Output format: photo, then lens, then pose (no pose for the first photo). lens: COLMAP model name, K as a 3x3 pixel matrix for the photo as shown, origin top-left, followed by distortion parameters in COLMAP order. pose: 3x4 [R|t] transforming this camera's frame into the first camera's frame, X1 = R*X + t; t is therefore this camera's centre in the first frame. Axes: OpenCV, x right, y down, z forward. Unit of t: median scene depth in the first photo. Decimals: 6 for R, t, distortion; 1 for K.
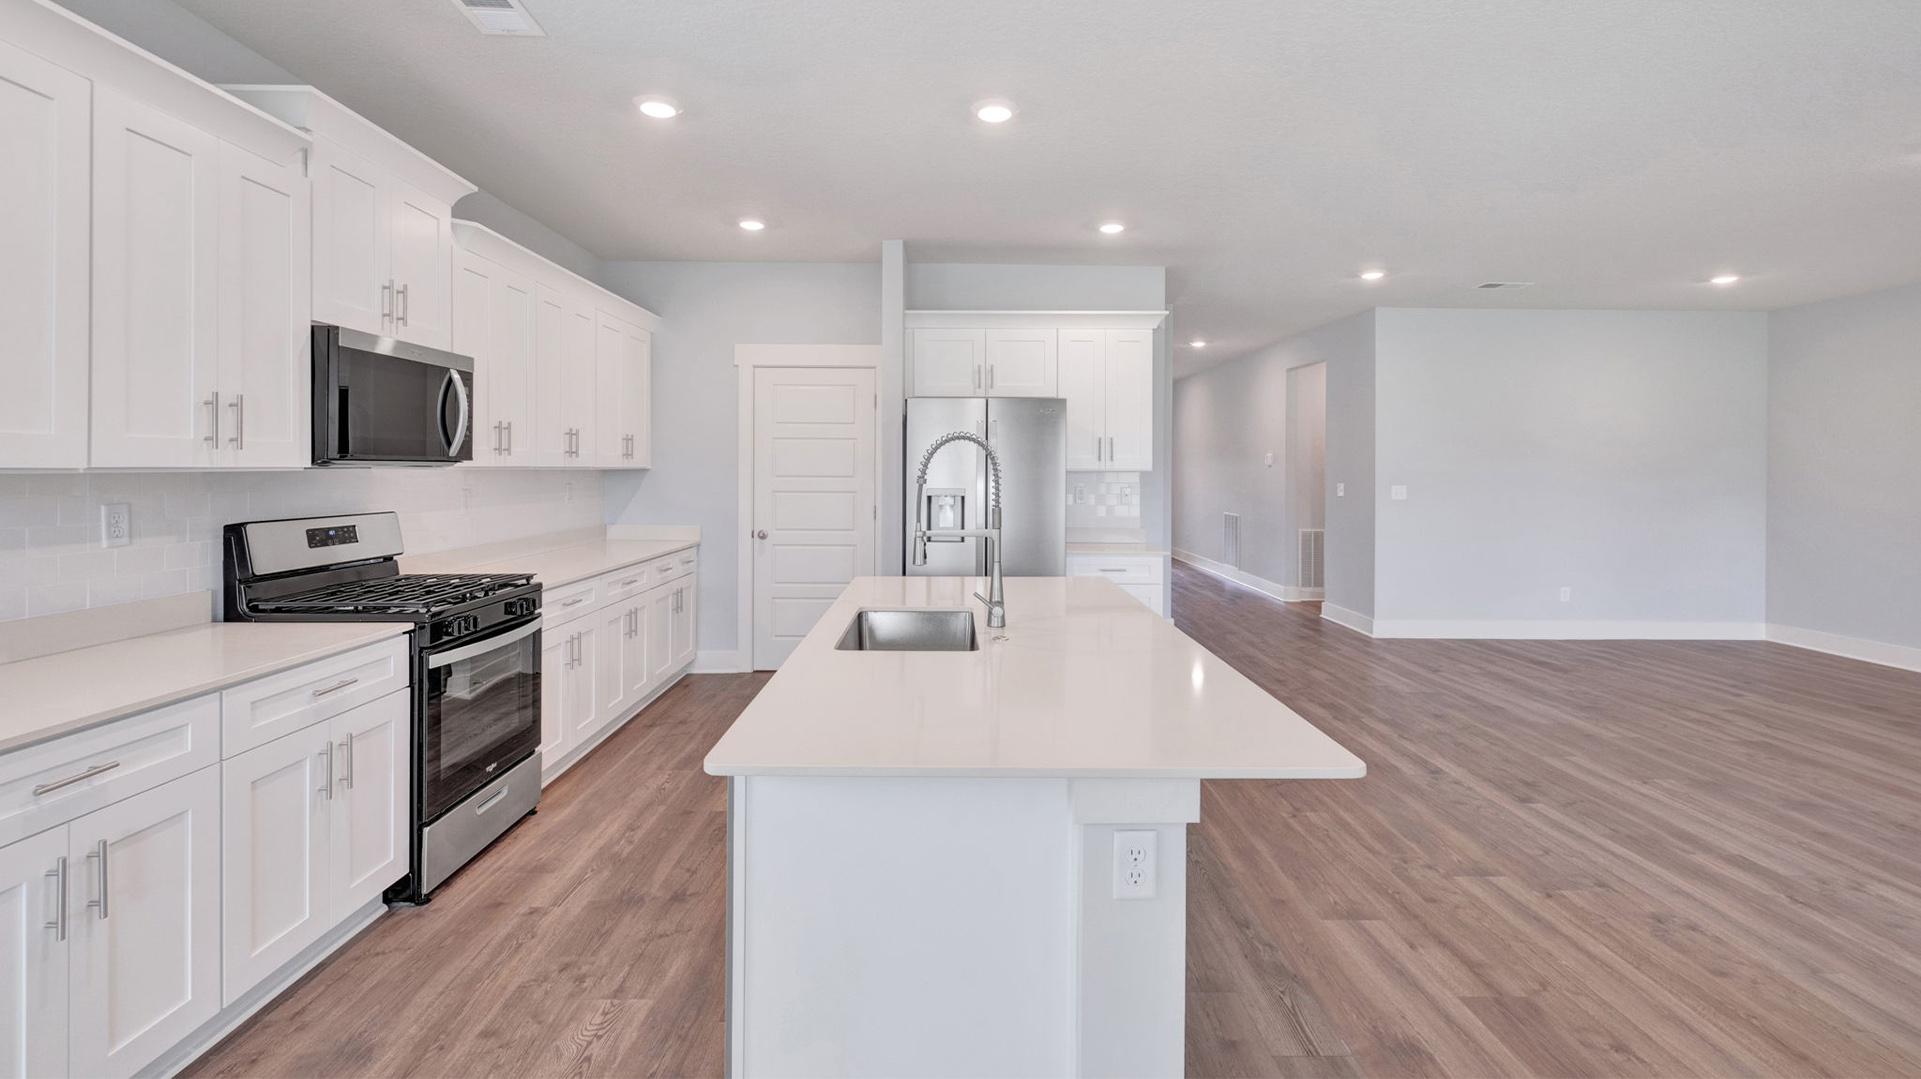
lens RADIAL K [[866.4, 0, 947.9], [0, 866.4, 497.2], [0, 0, 1]] dist [-0.005375, -0.001341]
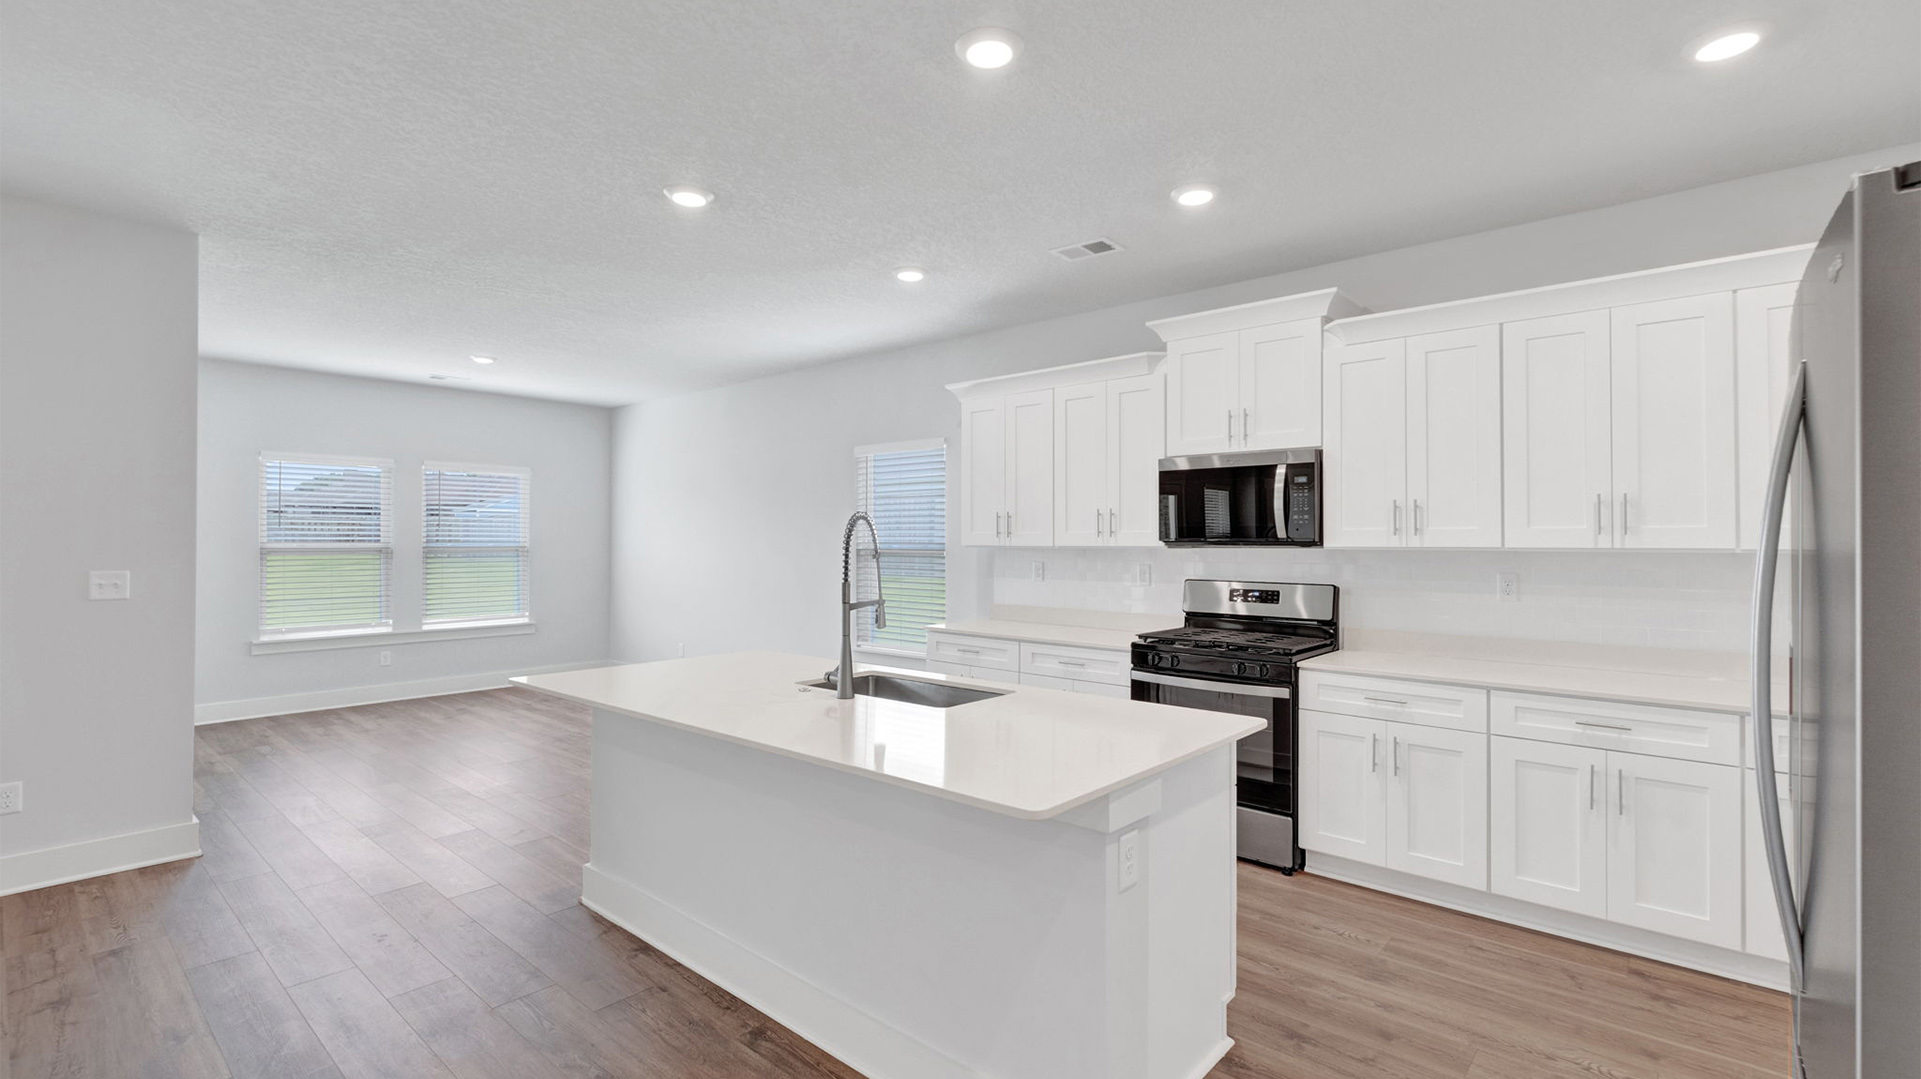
lens RADIAL K [[866.4, 0, 961.3], [0, 866.4, 538.3], [0, 0, 1]] dist [-0.005375, -0.001341]
pose [[-0.656936, -0.005955, -0.753923, 0.556206], [-0.028310, 0.999458, 0.016774, -0.049572], [0.753415, 0.032362, -0.656749, 1.328627]]
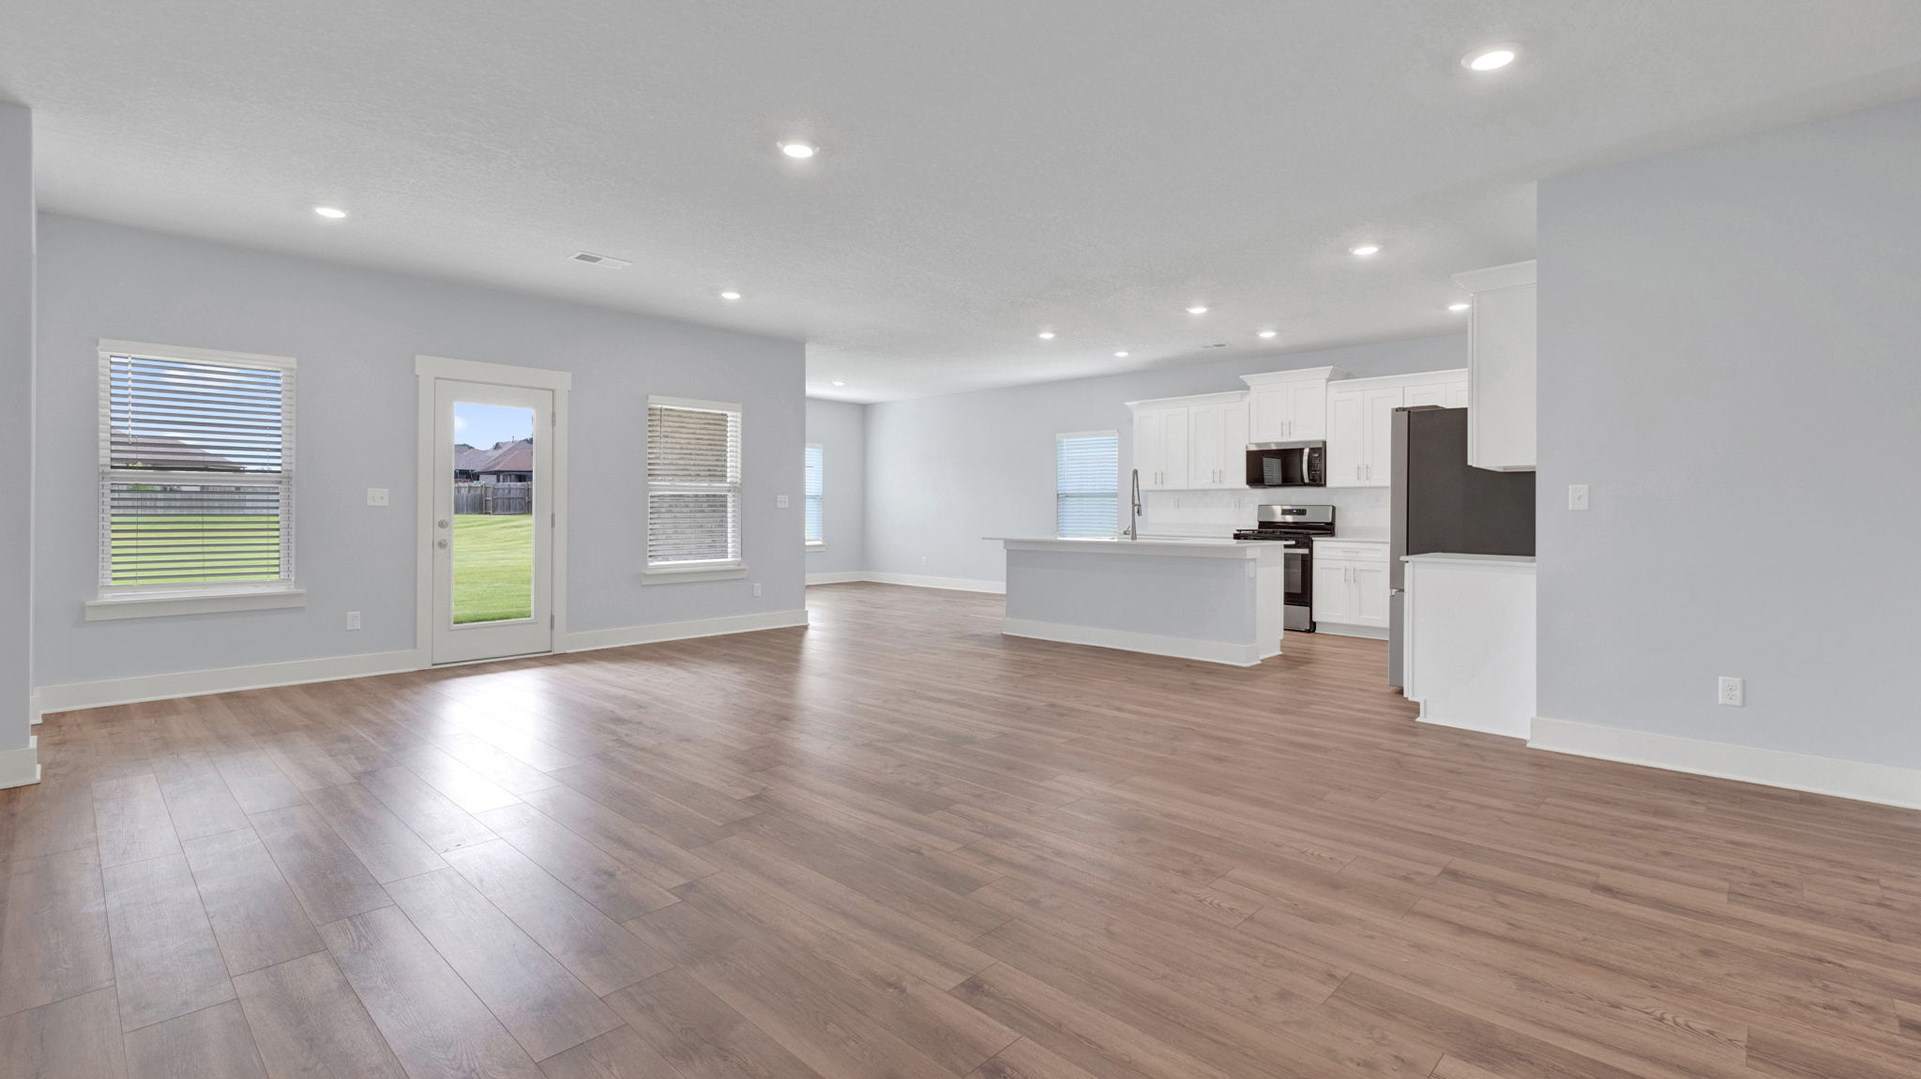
lens RADIAL K [[866.4, 0, 952.9], [0, 866.4, 515.7], [0, 0, 1]] dist [-0.005375, -0.001341]
pose [[-0.694687, 0.000447, -0.719312, 1.569388], [-0.030030, 0.999110, 0.029622, -0.004573], [0.718685, 0.042179, -0.694056, 1.753898]]
